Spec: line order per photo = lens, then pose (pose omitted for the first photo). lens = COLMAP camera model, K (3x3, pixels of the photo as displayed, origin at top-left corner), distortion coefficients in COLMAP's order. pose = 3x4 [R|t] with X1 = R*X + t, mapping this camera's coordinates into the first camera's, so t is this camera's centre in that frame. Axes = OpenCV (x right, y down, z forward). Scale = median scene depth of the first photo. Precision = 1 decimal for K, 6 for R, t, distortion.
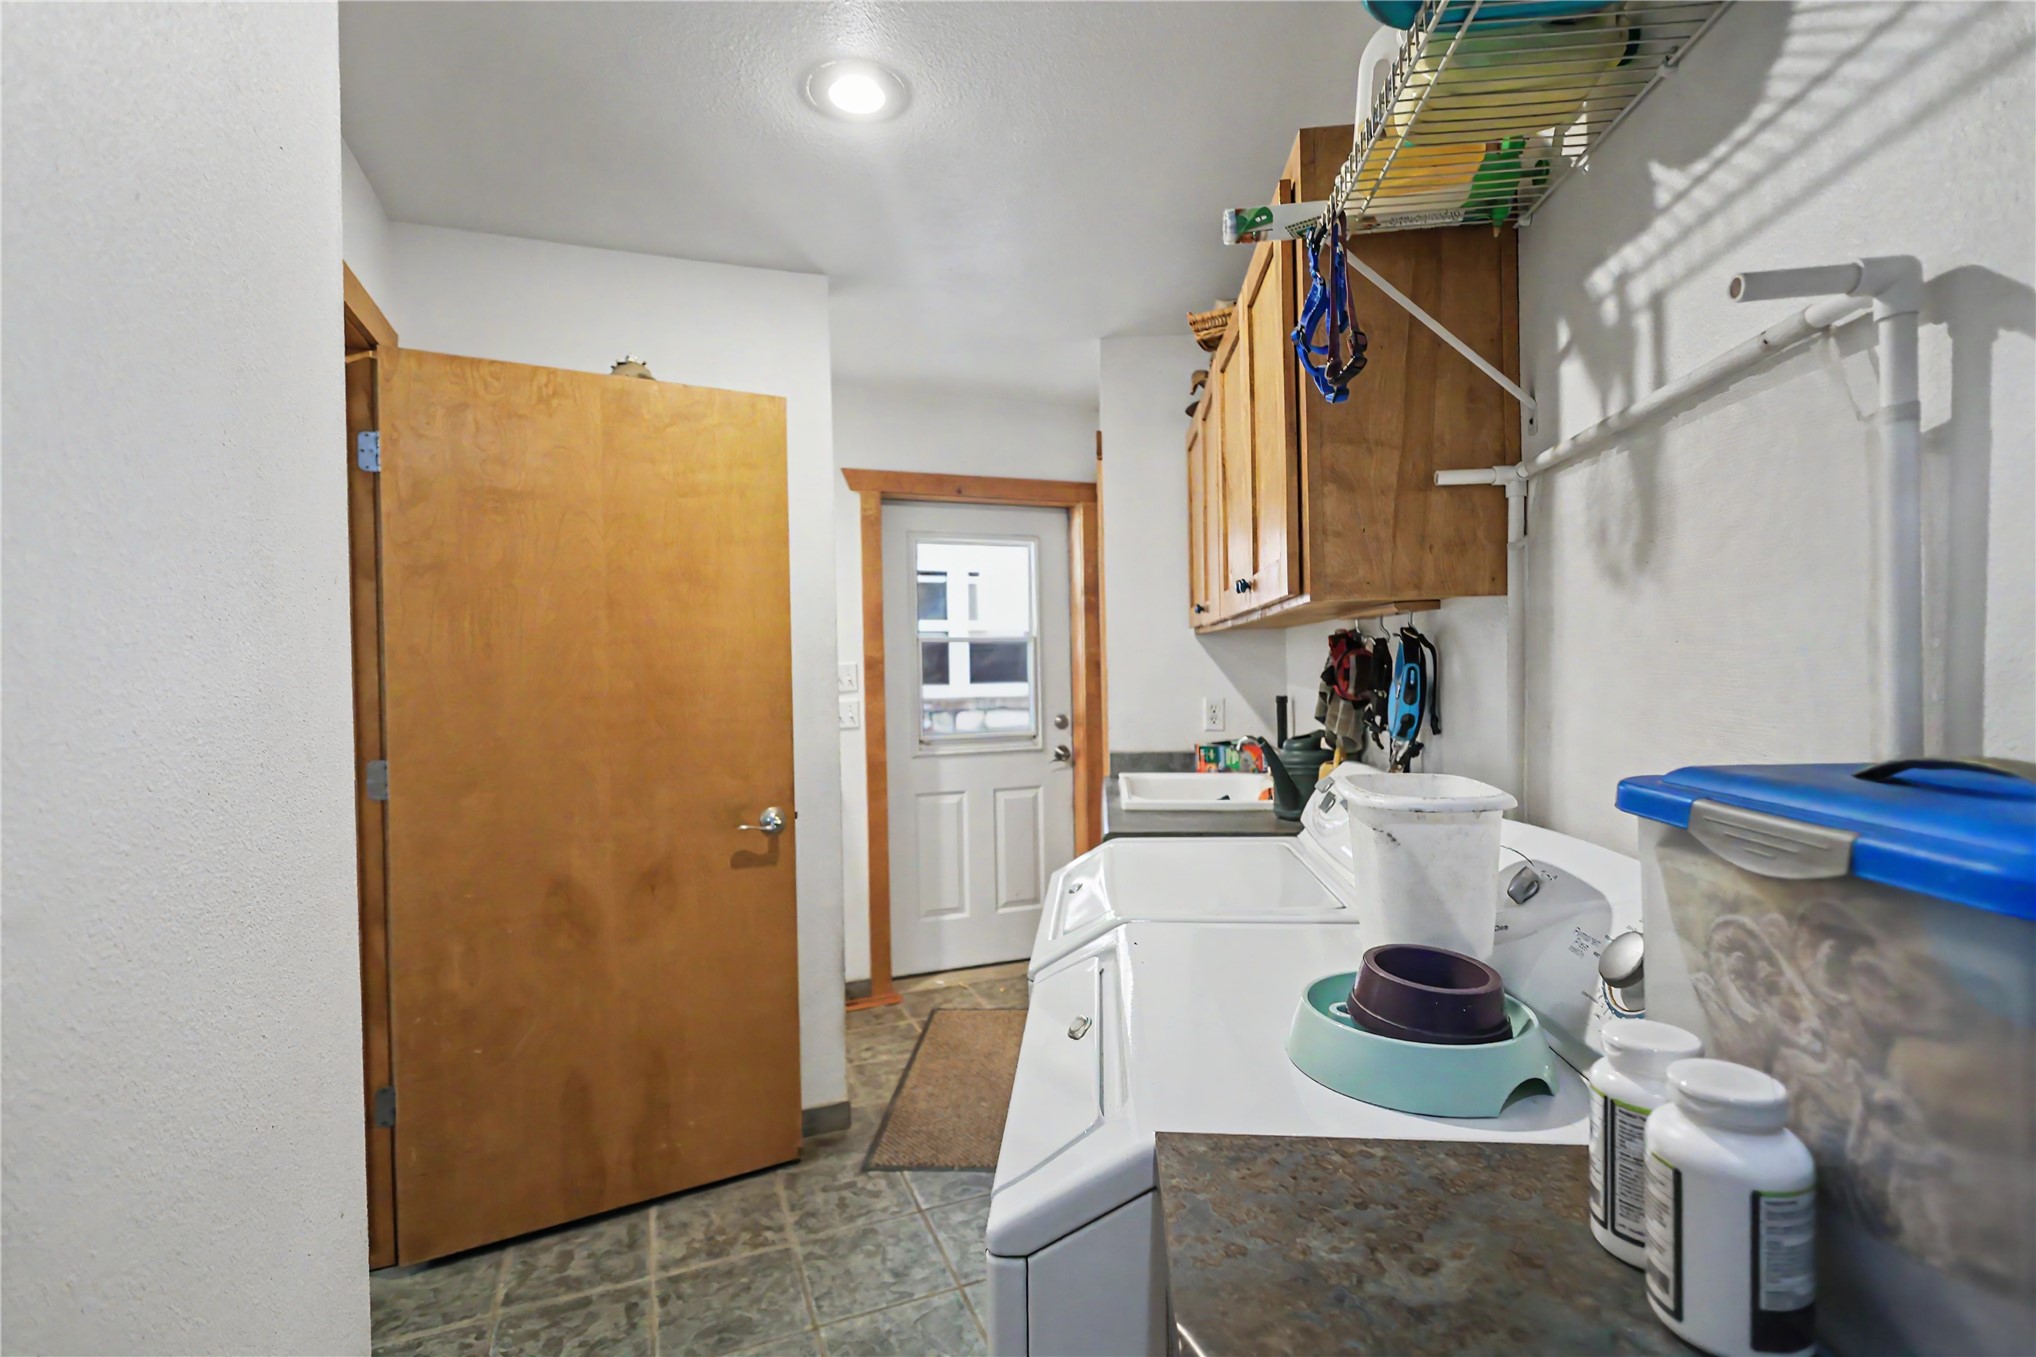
lens RADIAL K [[939.2, 0, 1014.8], [0, 939.2, 673.3], [0, 0, 1]] dist [0.000116, 0.001131]
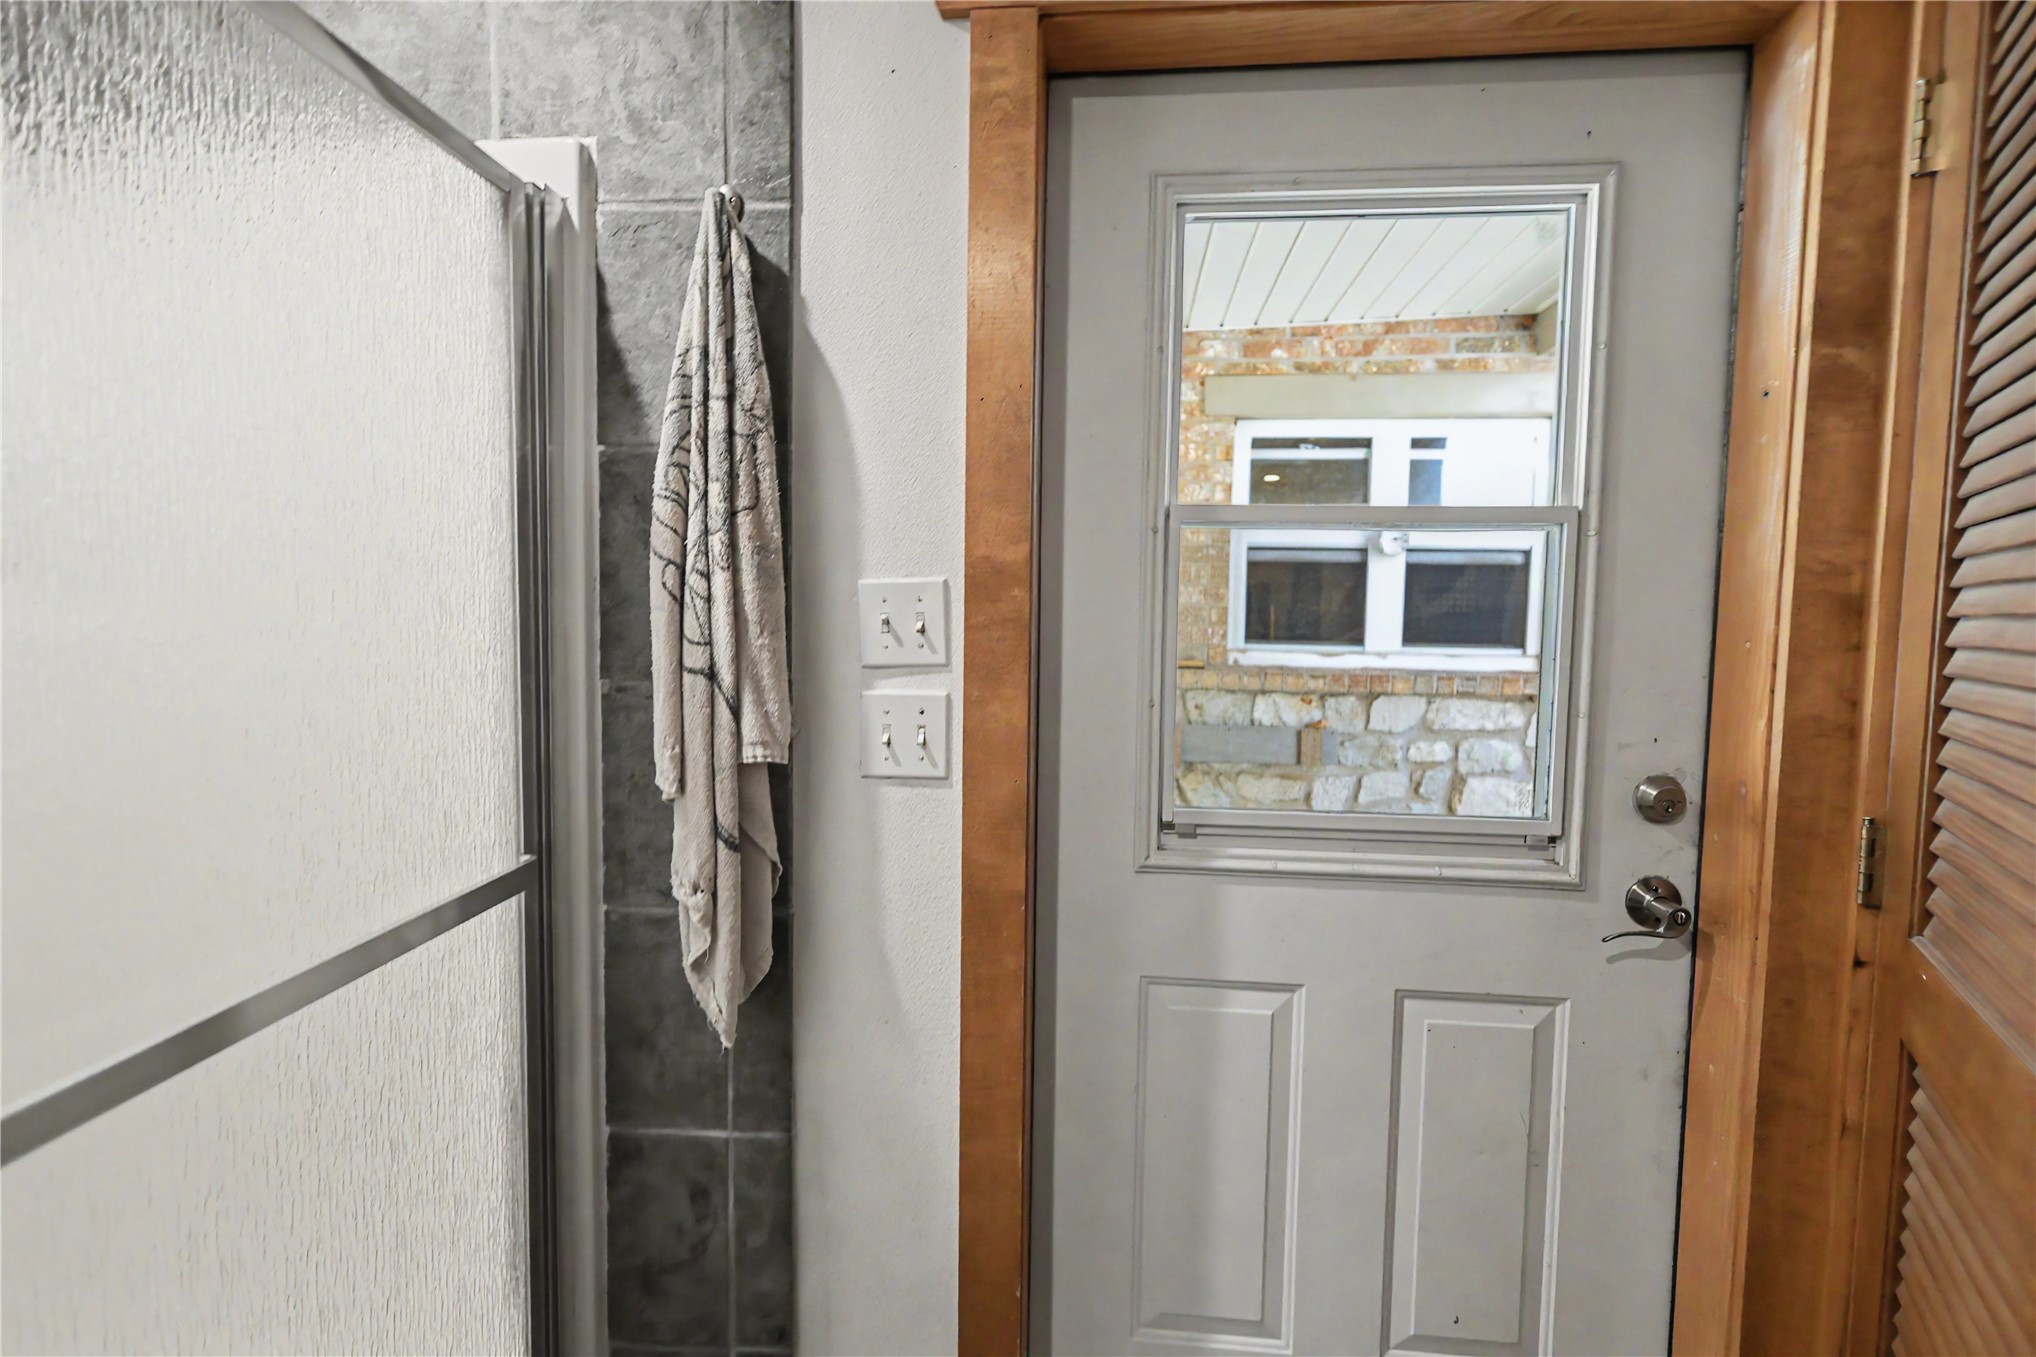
lens RADIAL K [[939.2, 0, 1024.1], [0, 939.2, 676.0], [0, 0, 1]] dist [0.000116, 0.001131]
pose [[0.892001, 0.063950, -0.447487, 0.000587], [-0.037213, 0.996971, 0.068297, -0.000154], [0.450499, -0.044269, 0.891679, 0.645306]]
